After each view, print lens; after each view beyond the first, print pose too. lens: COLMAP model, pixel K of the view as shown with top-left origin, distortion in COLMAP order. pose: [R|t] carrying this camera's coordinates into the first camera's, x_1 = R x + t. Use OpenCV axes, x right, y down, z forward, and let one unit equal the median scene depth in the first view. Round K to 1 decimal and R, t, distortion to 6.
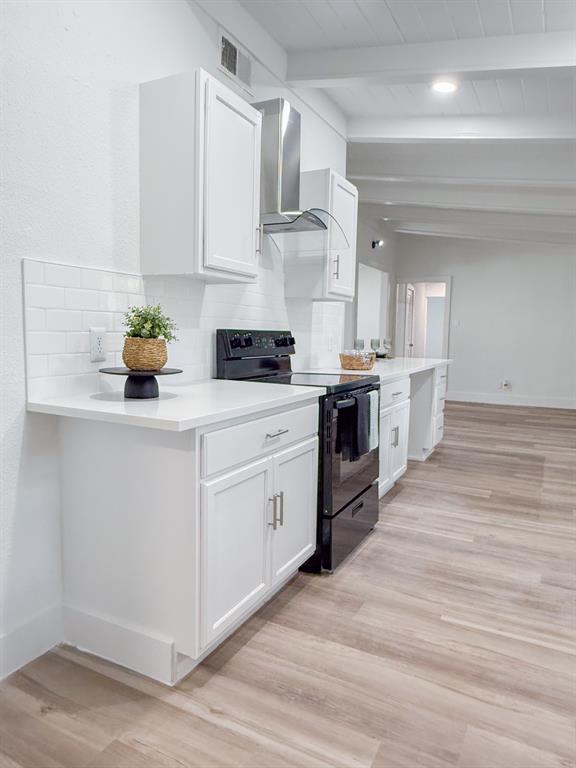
lens RADIAL K [[515.6, 0, 286.3], [0, 515.6, 386.5], [0, 0, 1]] dist [-0.003661, 0.000327]
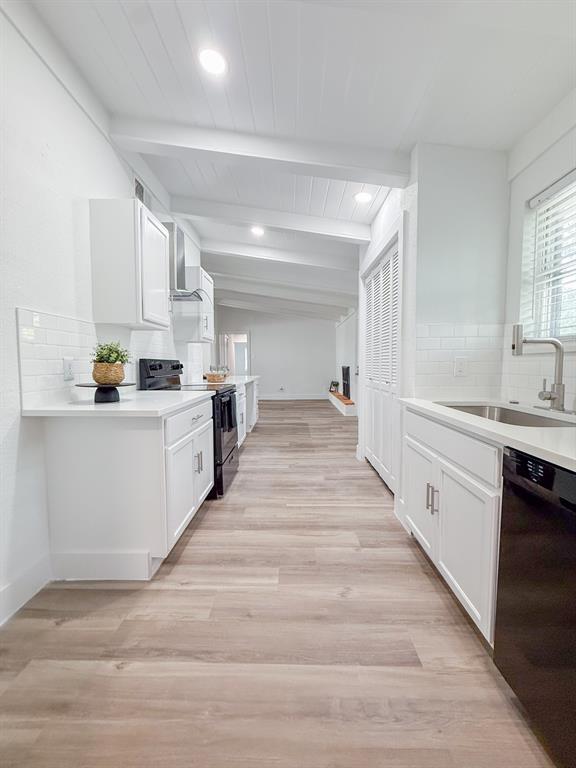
lens RADIAL K [[306.8, 0, 290.7], [0, 306.8, 383.5], [0, 0, 1]] dist [-0.001256, 0.000159]
pose [[0.891754, -0.047339, 0.450037, -0.164590], [0.065143, 0.997584, -0.024145, 0.019607], [-0.447807, 0.050848, 0.892683, -0.051862]]
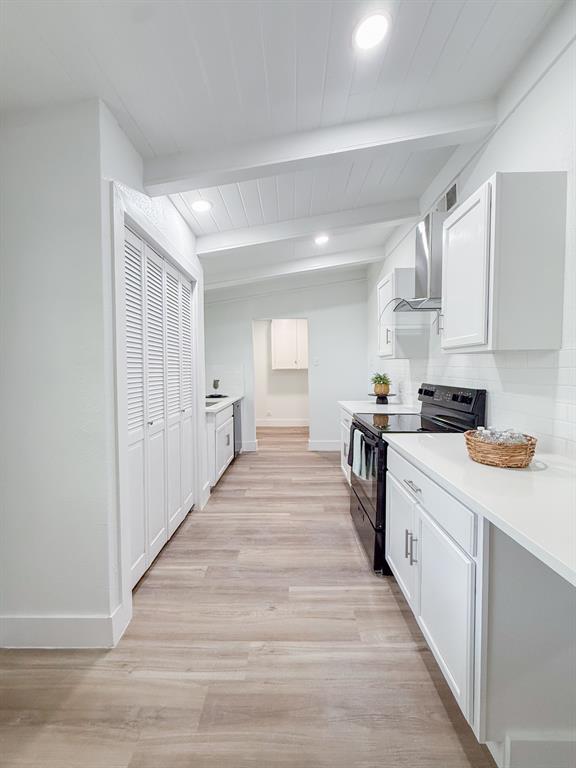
lens RADIAL K [[306.8, 0, 287.4], [0, 306.8, 382.9], [0, 0, 1]] dist [-0.001256, 0.000159]
pose [[-0.893512, 0.008697, -0.448956, 0.803804], [-0.057441, 0.989385, 0.133485, -0.245292], [0.445351, 0.145059, -0.883527, 1.868369]]
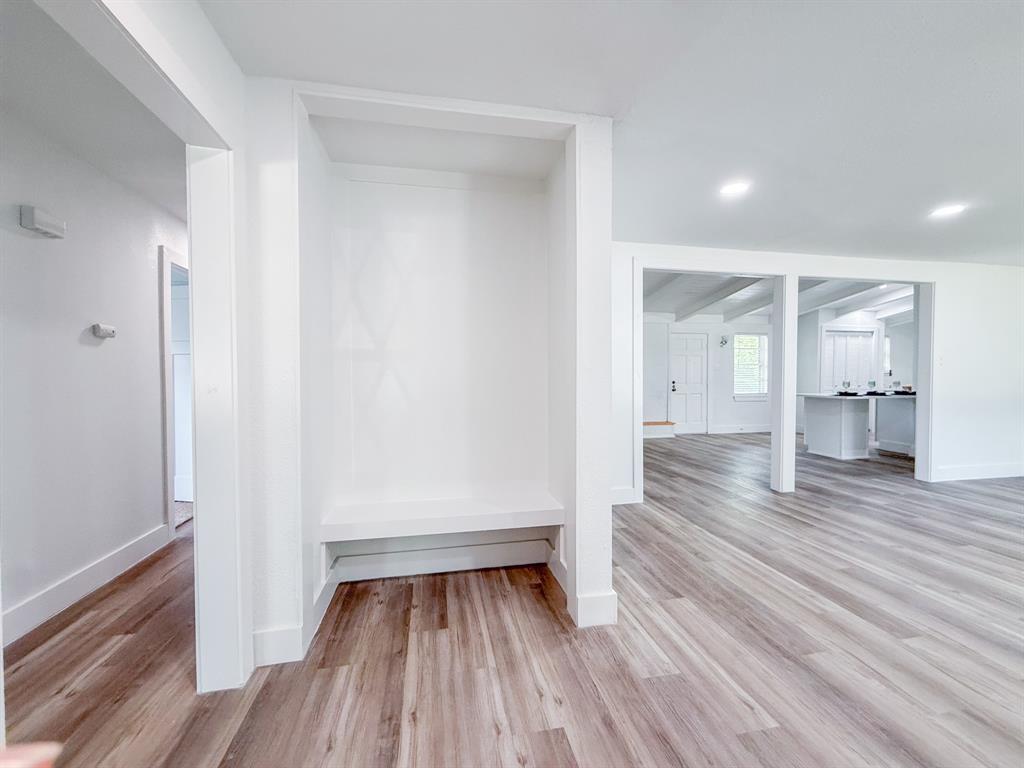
lens RADIAL K [[409.0, 0, 509.2], [0, 409.0, 385.5], [0, 0, 1]] dist [-0.001256, 0.000159]
pose [[-0.620083, -0.033145, 0.783836, -0.261594], [0.077692, 0.991602, 0.103391, -0.604107], [-0.780680, 0.125009, -0.612301, 5.406505]]
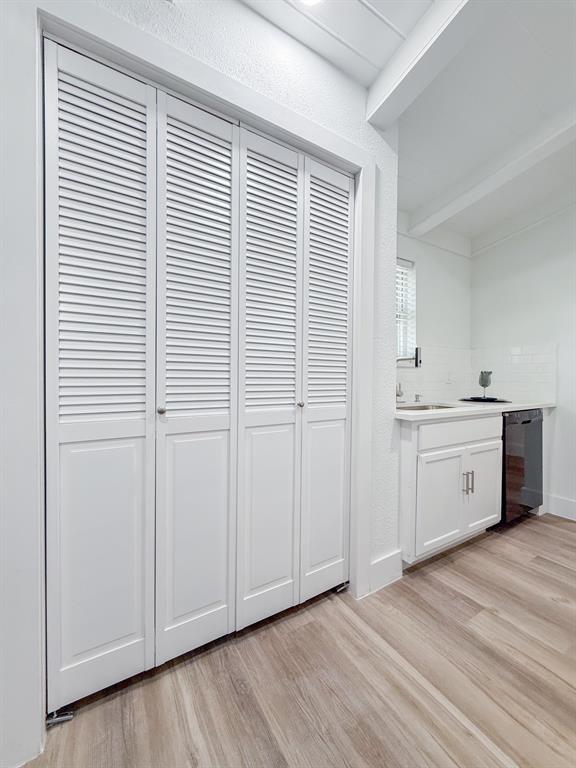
lens RADIAL K [[306.8, 0, 287.2], [0, 306.8, 383.3], [0, 0, 1]] dist [-0.001256, 0.000159]
pose [[-0.849588, -0.027087, 0.526751, 0.367461], [0.039778, 0.992546, 0.115196, -0.095439], [-0.525945, 0.118823, -0.842178, 1.279150]]
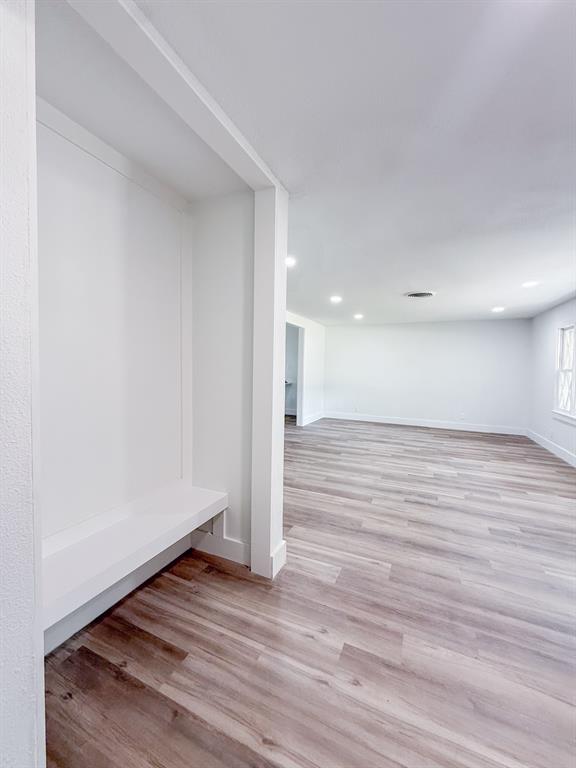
lens RADIAL K [[306.8, 0, 287.4], [0, 306.8, 383.2], [0, 0, 1]] dist [-0.001256, 0.000159]
pose [[-0.998242, -0.031181, -0.050397, 0.318817], [-0.038653, 0.987183, 0.154839, -0.663123], [0.044923, 0.156515, -0.986653, 5.579055]]
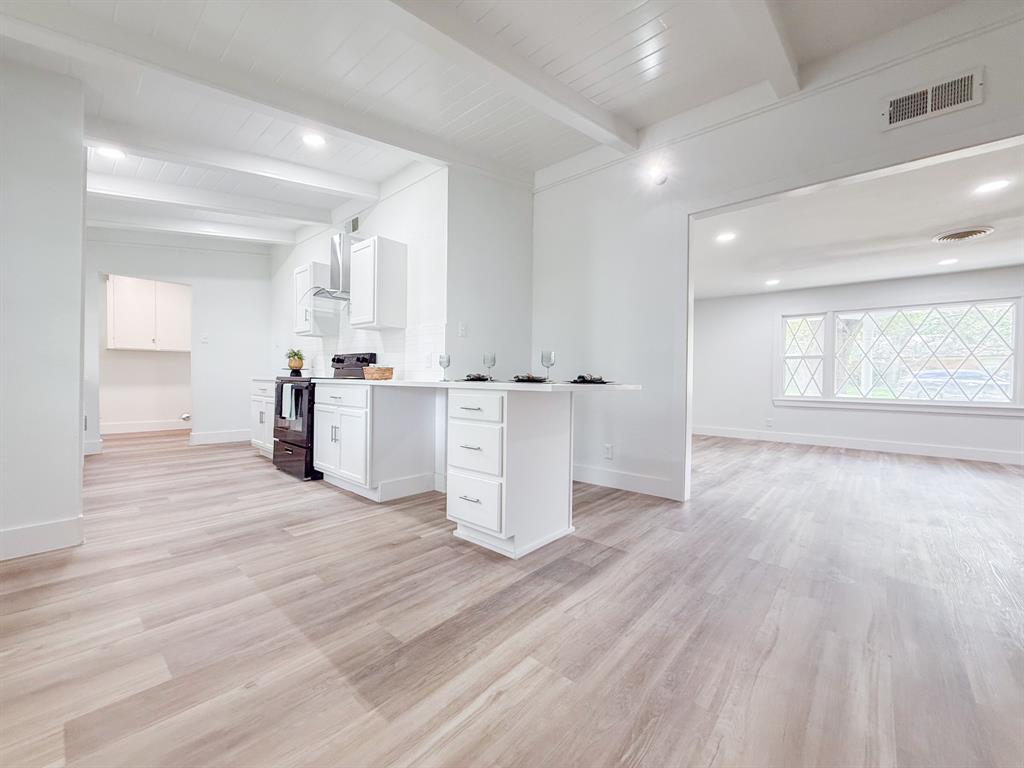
lens RADIAL K [[409.0, 0, 510.8], [0, 409.0, 383.0], [0, 0, 1]] dist [-0.001256, 0.000159]
pose [[-0.244531, -0.013813, -0.969543, 1.527733], [-0.123506, 0.992198, 0.017014, -0.125976], [0.961744, 0.123904, -0.244330, 2.388042]]
